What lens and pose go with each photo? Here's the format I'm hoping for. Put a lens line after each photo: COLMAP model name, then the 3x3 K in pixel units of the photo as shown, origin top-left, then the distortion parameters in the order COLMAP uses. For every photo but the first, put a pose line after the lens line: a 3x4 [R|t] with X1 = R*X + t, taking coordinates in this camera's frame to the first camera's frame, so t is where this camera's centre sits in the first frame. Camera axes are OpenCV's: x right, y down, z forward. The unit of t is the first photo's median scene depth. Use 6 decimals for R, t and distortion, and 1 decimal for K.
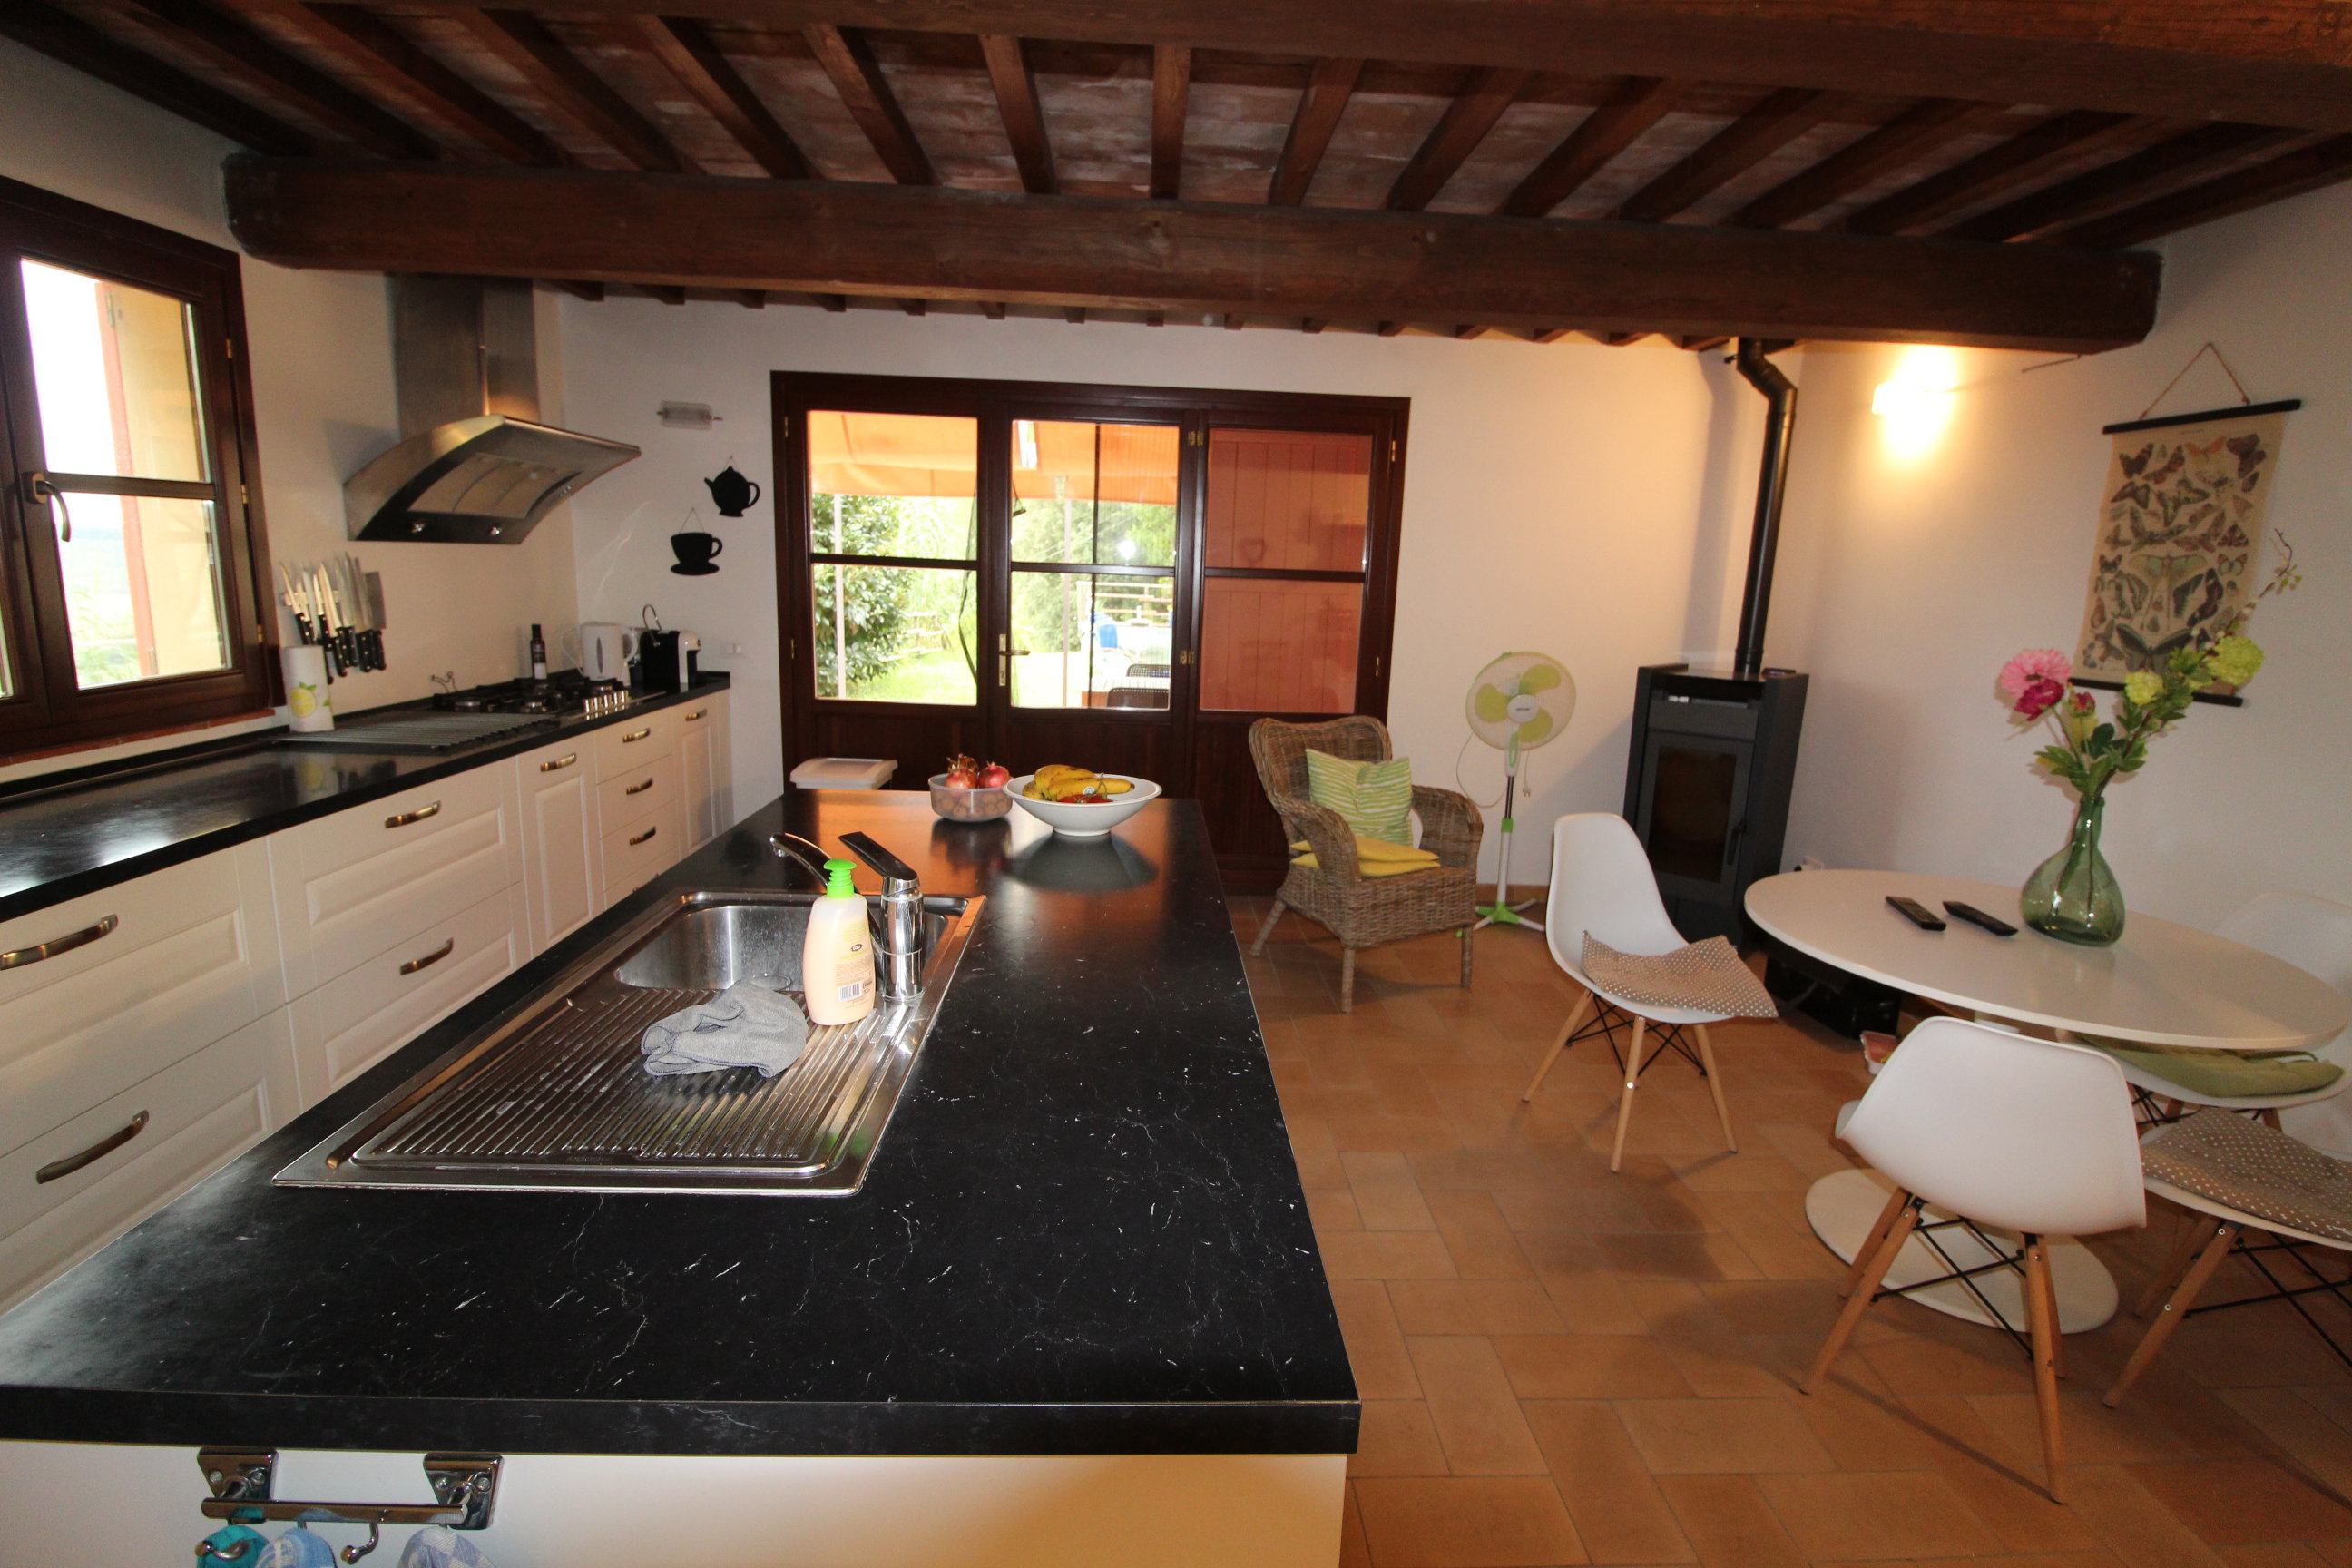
lens RADIAL K [[1103.9, 0, 1181.9], [0, 1103.9, 766.3], [0, 0, 1]] dist [-0.000379, -0.000063]
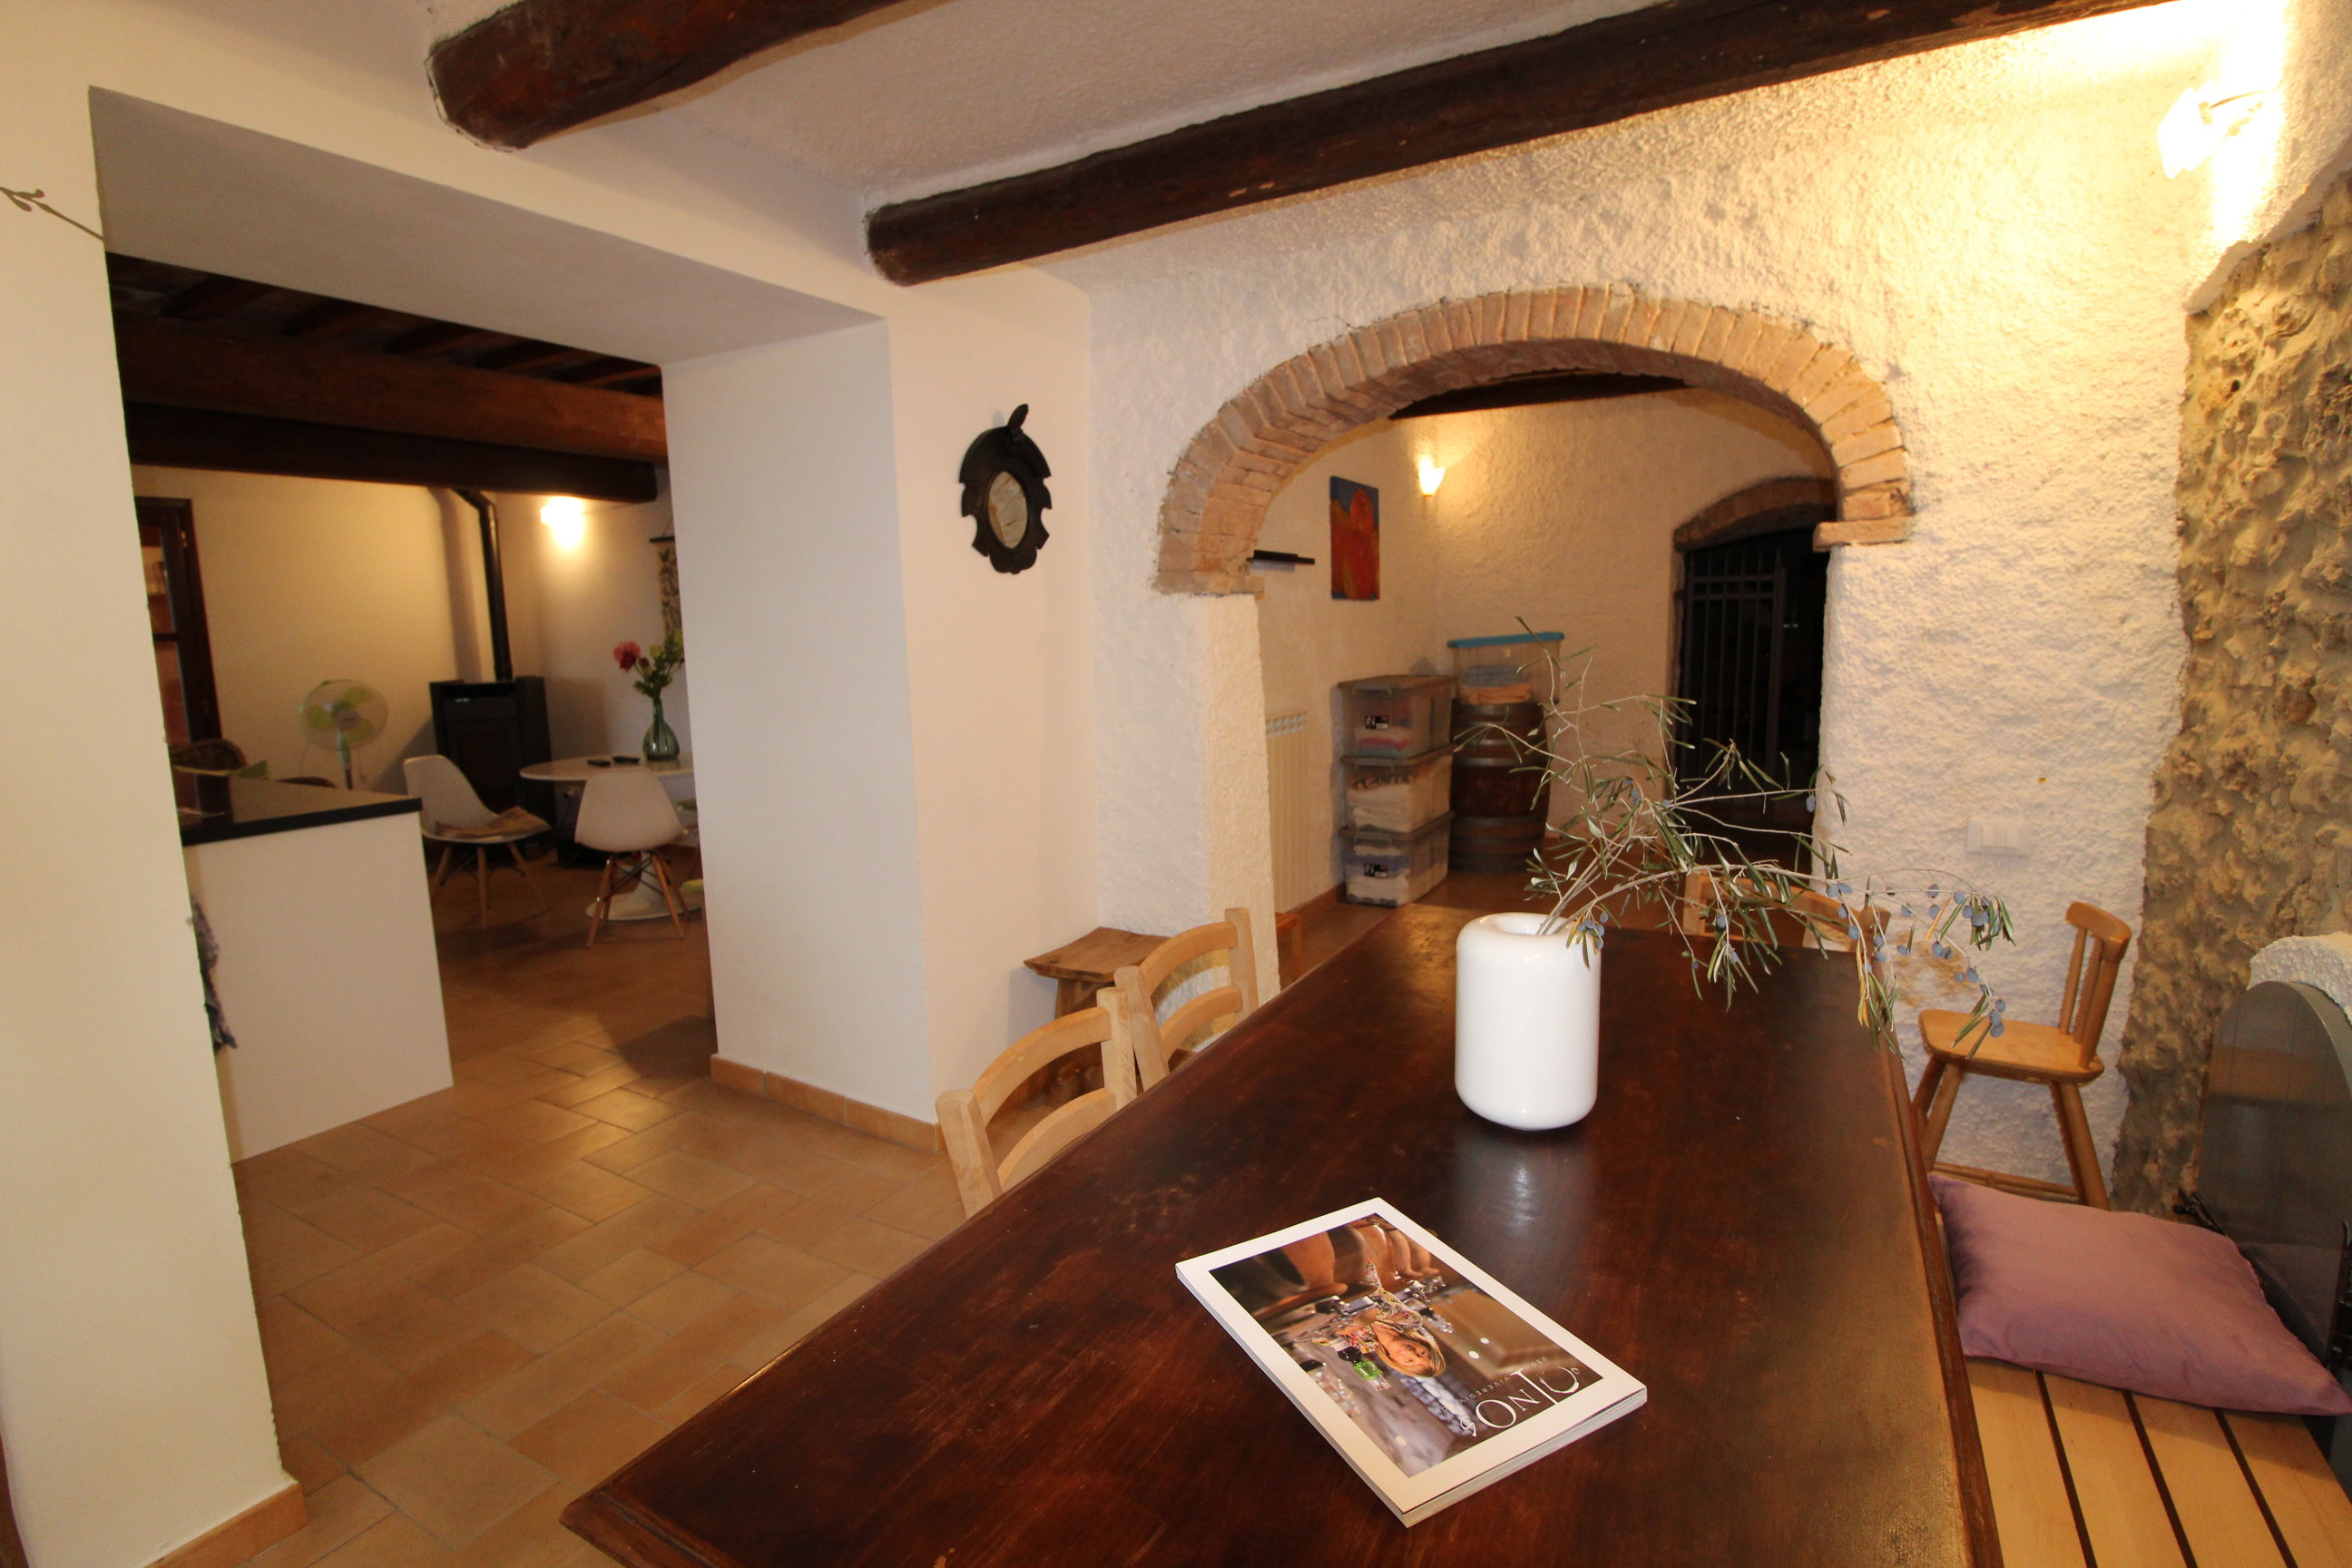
lens RADIAL K [[1103.9, 0, 1181.9], [0, 1103.9, 766.3], [0, 0, 1]] dist [-0.000379, -0.000063]
pose [[0.533508, -0.156312, 0.831225, -0.385498], [0.204339, 0.977482, 0.052664, 0.186550], [-0.820740, 0.141756, 0.553436, -0.826589]]
